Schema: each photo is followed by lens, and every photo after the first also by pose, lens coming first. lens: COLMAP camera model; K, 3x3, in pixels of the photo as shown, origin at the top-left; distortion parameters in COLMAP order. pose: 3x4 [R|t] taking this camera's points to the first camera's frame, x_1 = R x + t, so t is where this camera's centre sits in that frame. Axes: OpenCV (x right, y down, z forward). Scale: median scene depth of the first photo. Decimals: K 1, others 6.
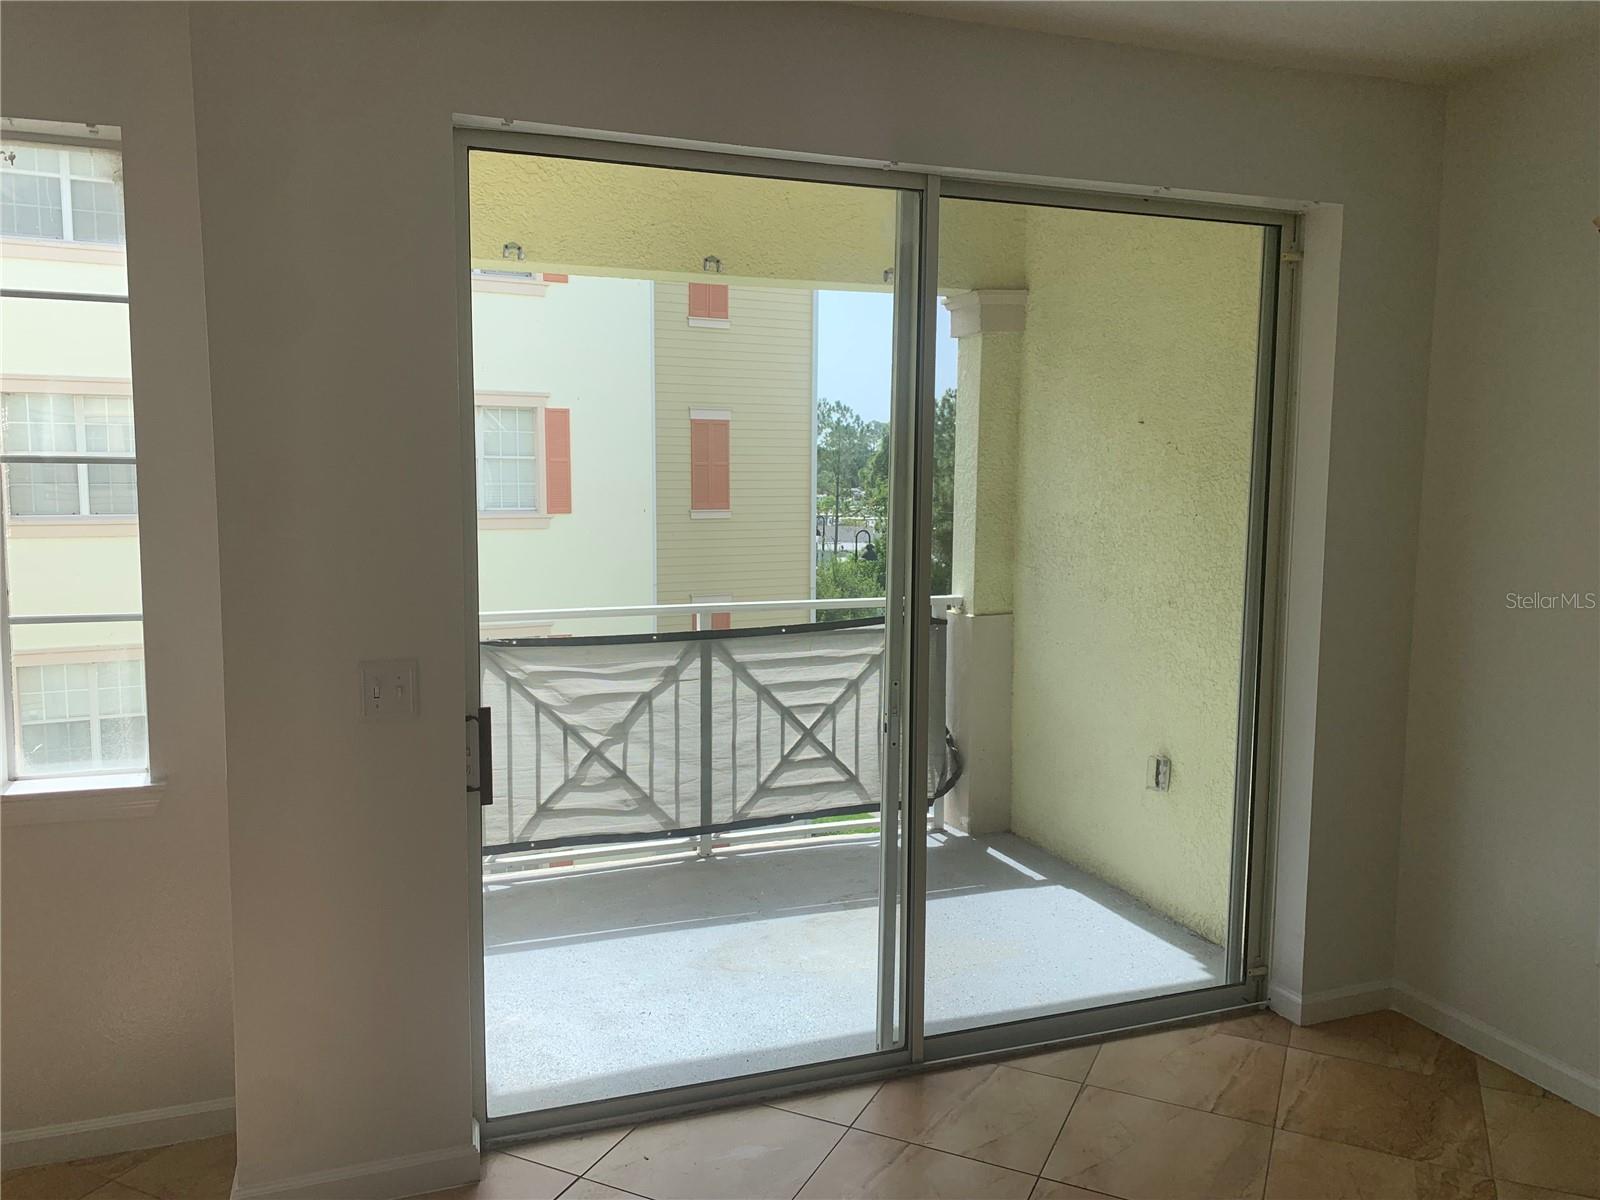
lens RADIAL K [[1239.2, 0, 798.5], [0, 1239.2, 558.7], [0, 0, 1]] dist [-0.003046, -0.011842]
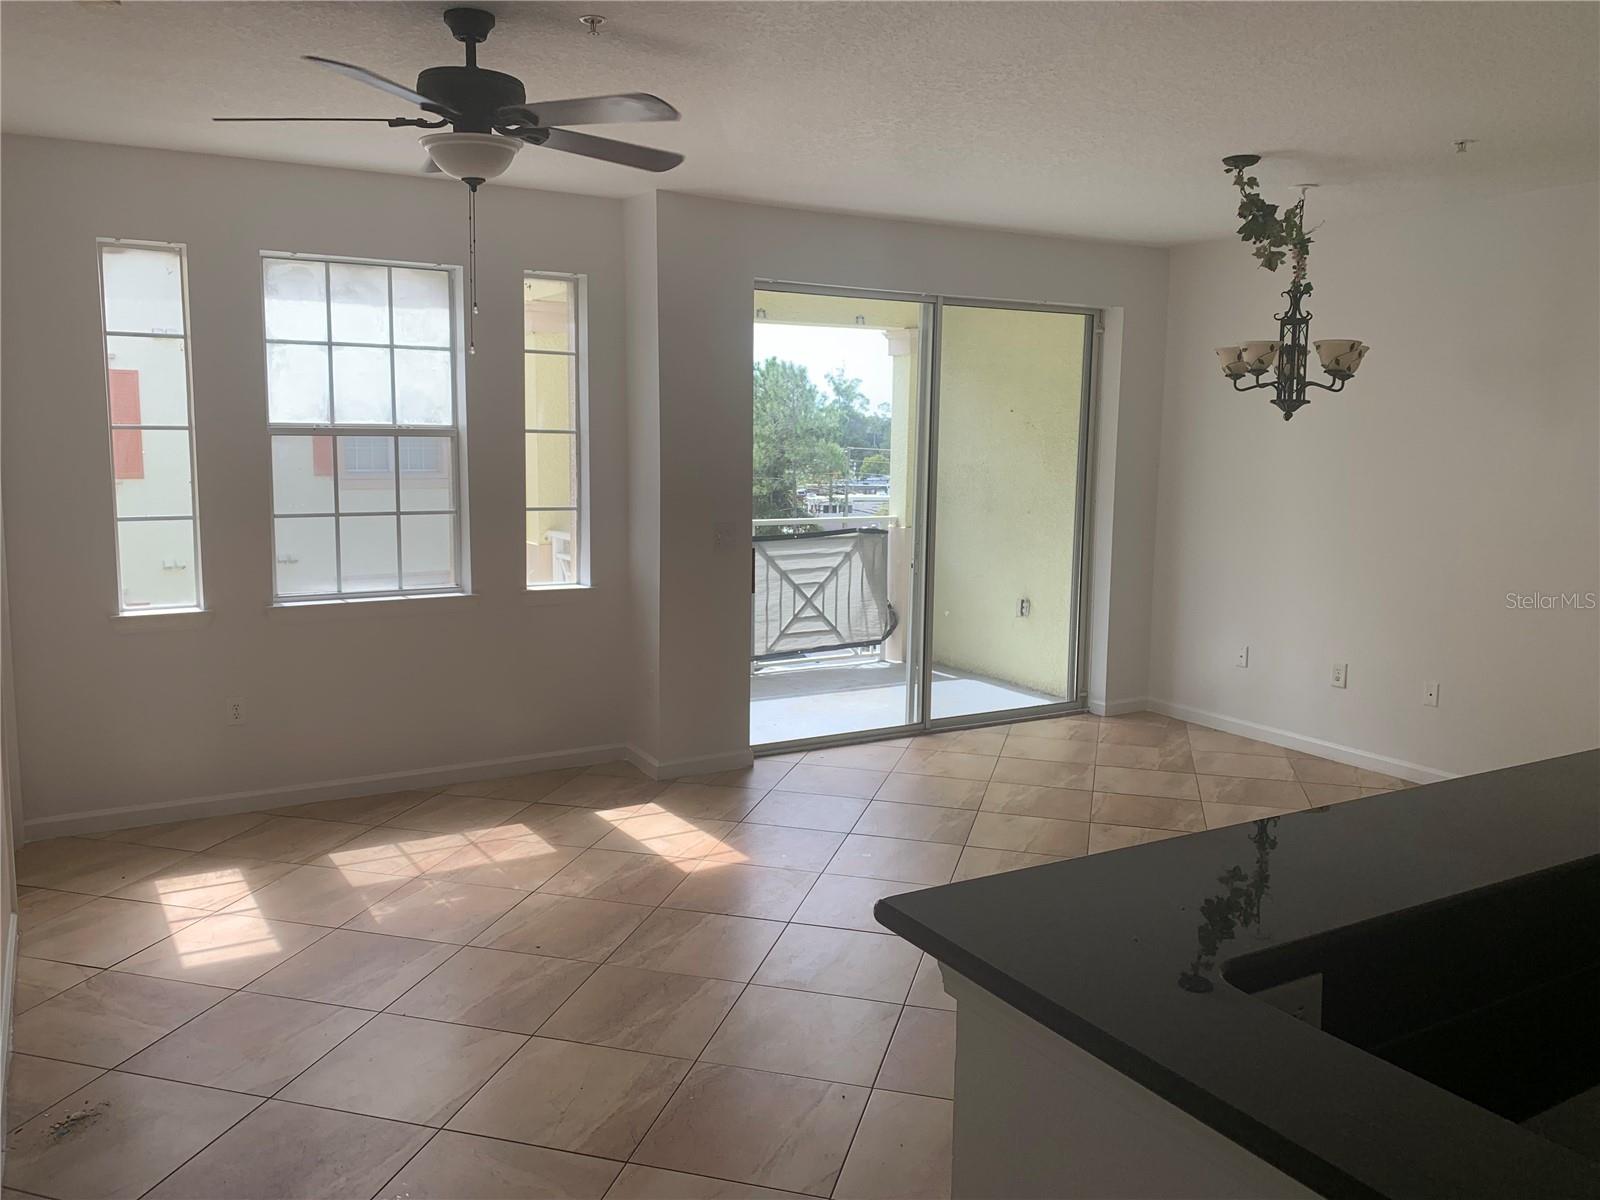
lens RADIAL K [[1239.2, 0, 798.5], [0, 1239.2, 558.7], [0, 0, 1]] dist [-0.003046, -0.011842]
pose [[0.984095, -0.015908, 0.176931, -0.298717], [0.012016, 0.999662, 0.023044, 0.049889], [-0.177238, -0.020551, 0.983953, -0.607296]]
